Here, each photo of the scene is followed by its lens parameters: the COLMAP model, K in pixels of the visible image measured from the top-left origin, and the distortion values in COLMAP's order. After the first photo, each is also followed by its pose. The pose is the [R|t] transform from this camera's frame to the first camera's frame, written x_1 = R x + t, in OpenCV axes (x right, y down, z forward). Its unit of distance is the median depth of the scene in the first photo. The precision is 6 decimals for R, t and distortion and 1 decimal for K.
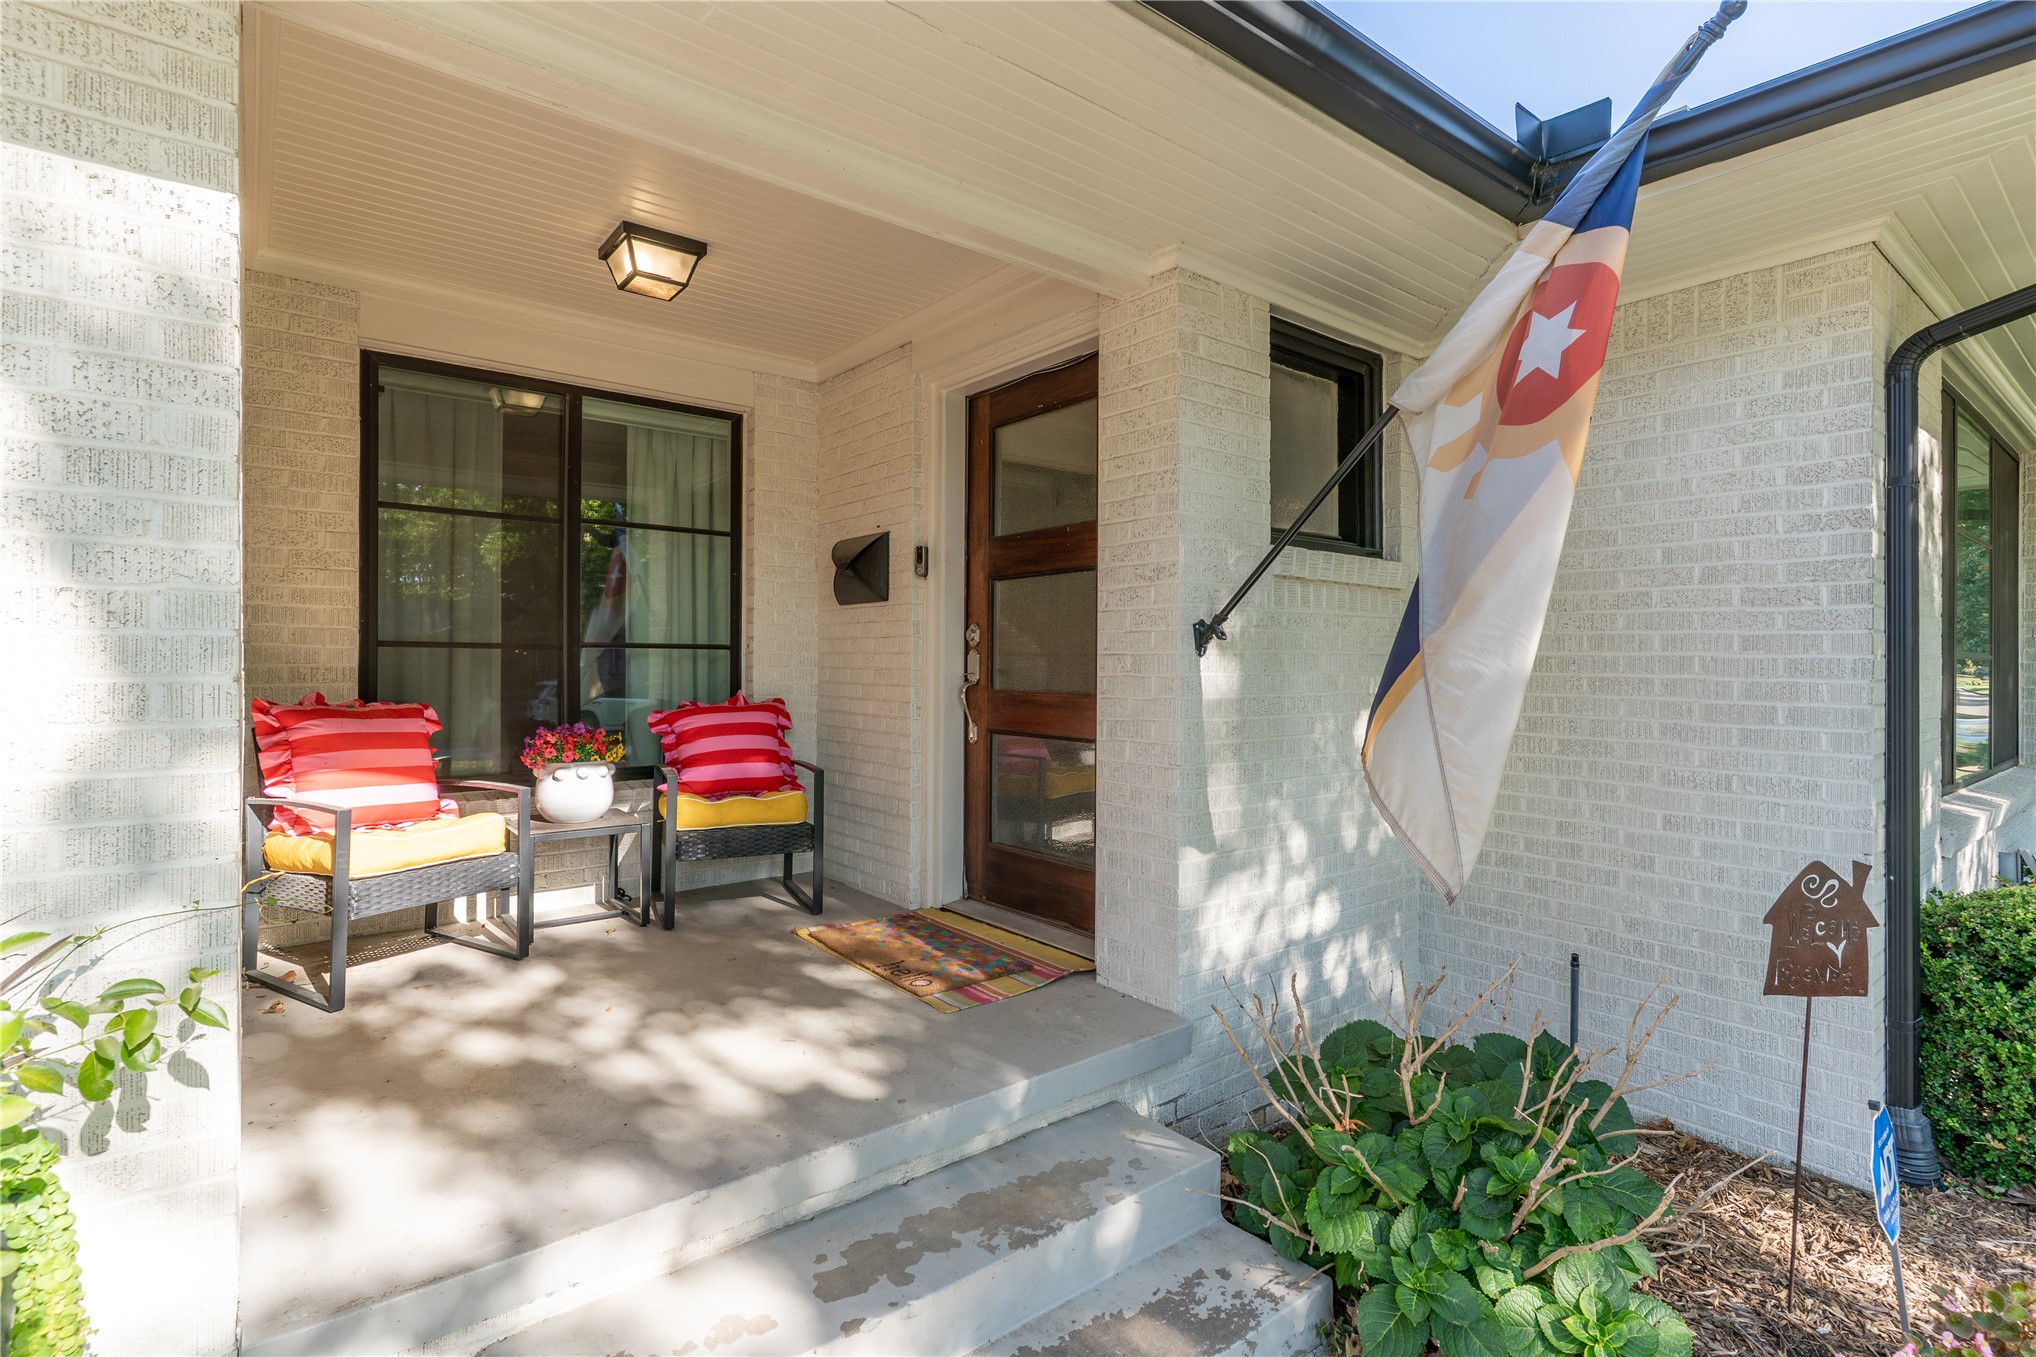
lens RADIAL K [[983.5, 0, 1025.7], [0, 983.5, 646.5], [0, 0, 1]] dist [0.002571, 0.001162]
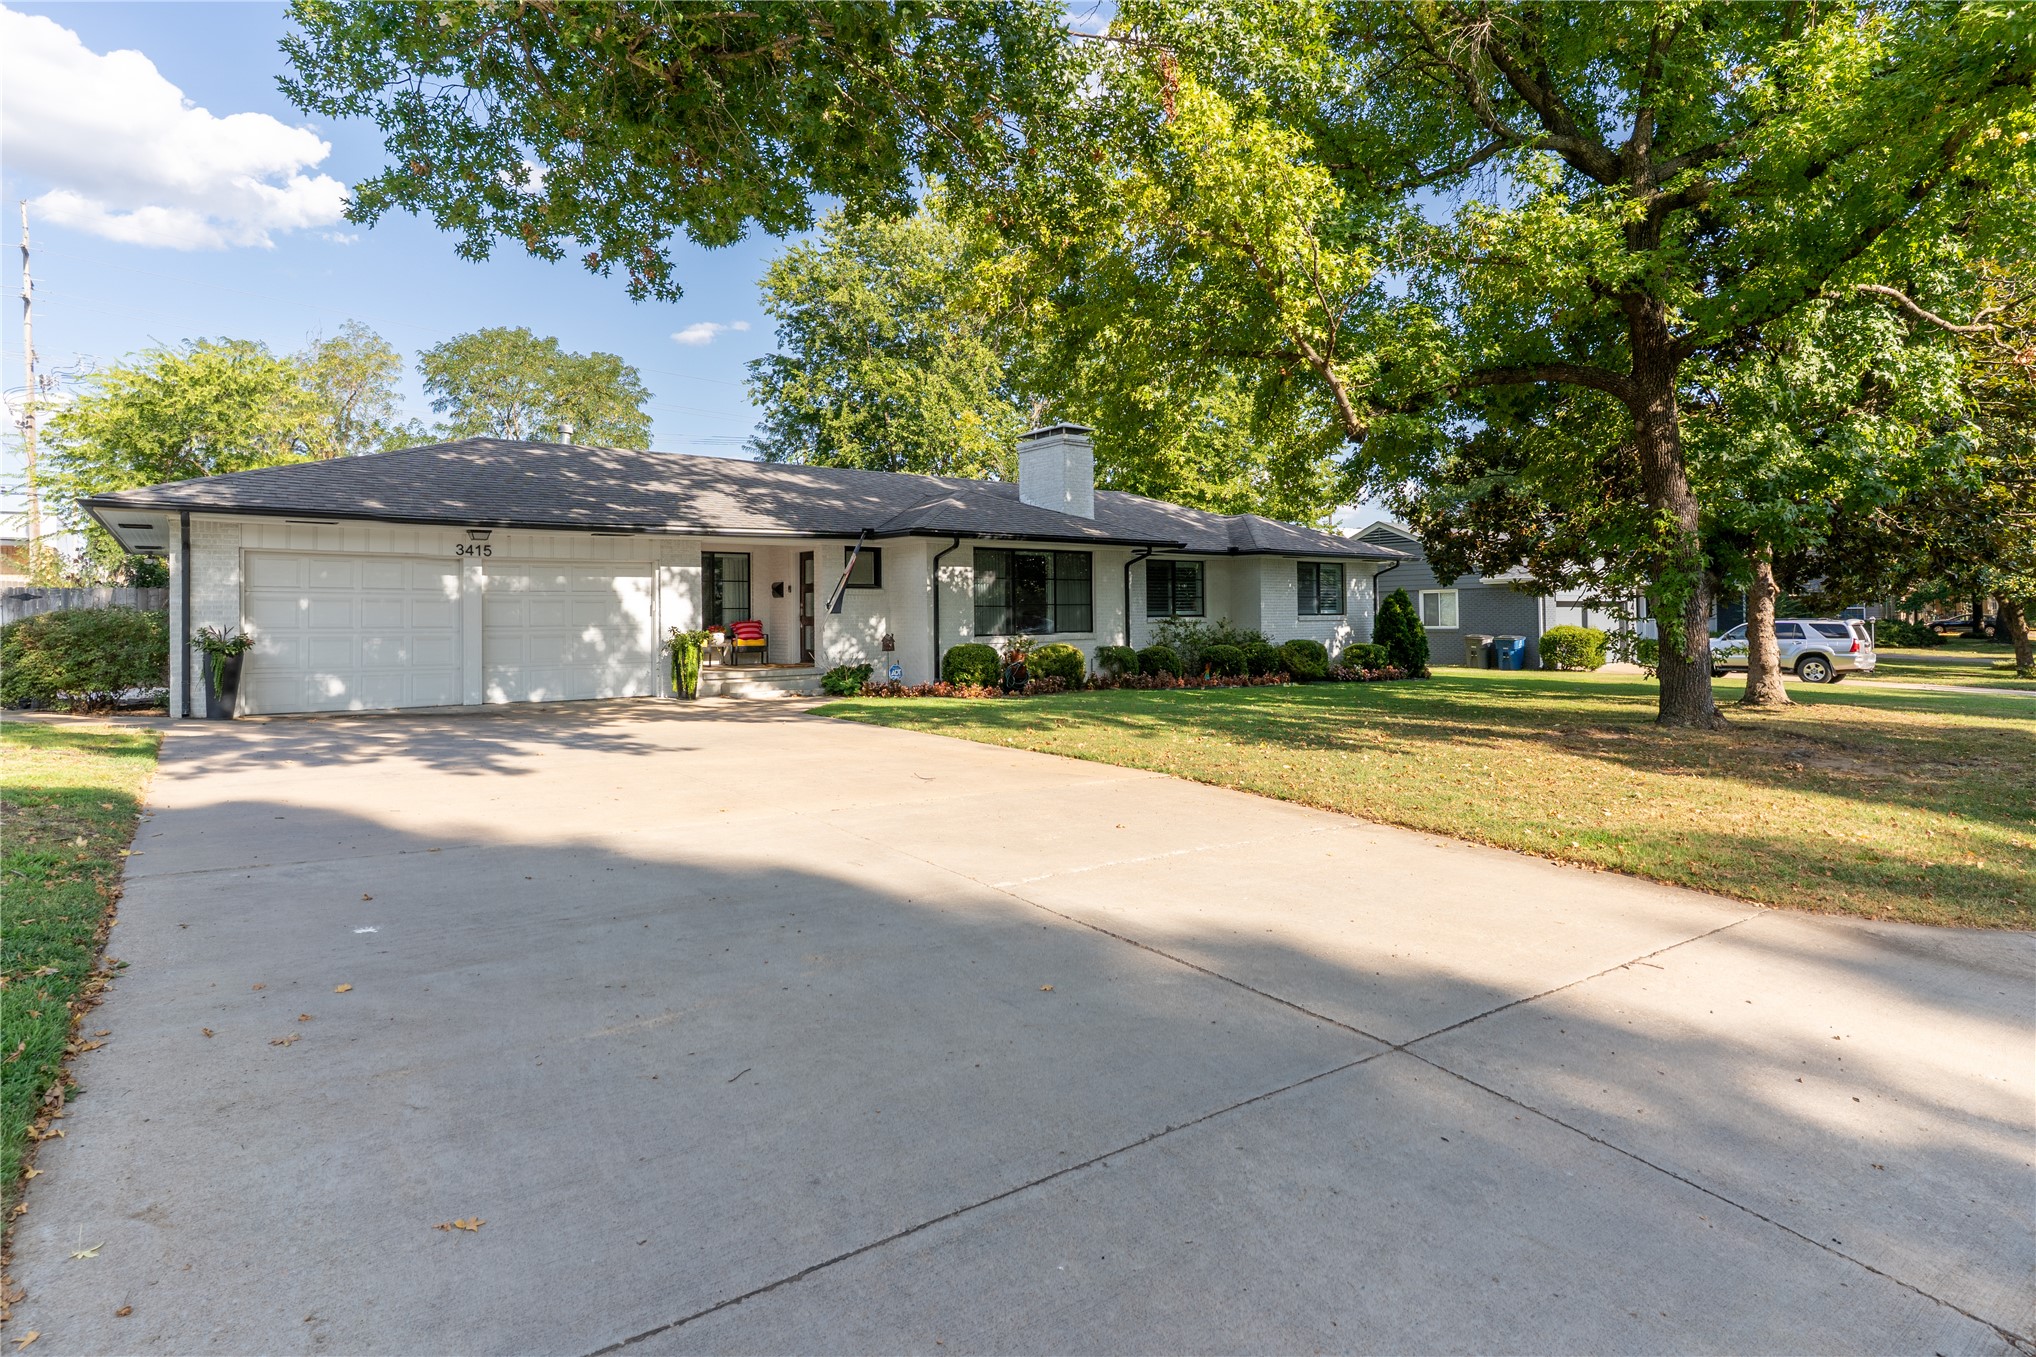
lens RADIAL K [[983.5, 0, 1025.7], [0, 983.5, 646.5], [0, 0, 1]] dist [0.002571, 0.001162]
pose [[0.999965, -0.008004, 0.002529, 0.944413], [0.007950, 0.999755, 0.020661, 0.094299], [-0.002694, -0.020641, 0.999783, -3.465570]]
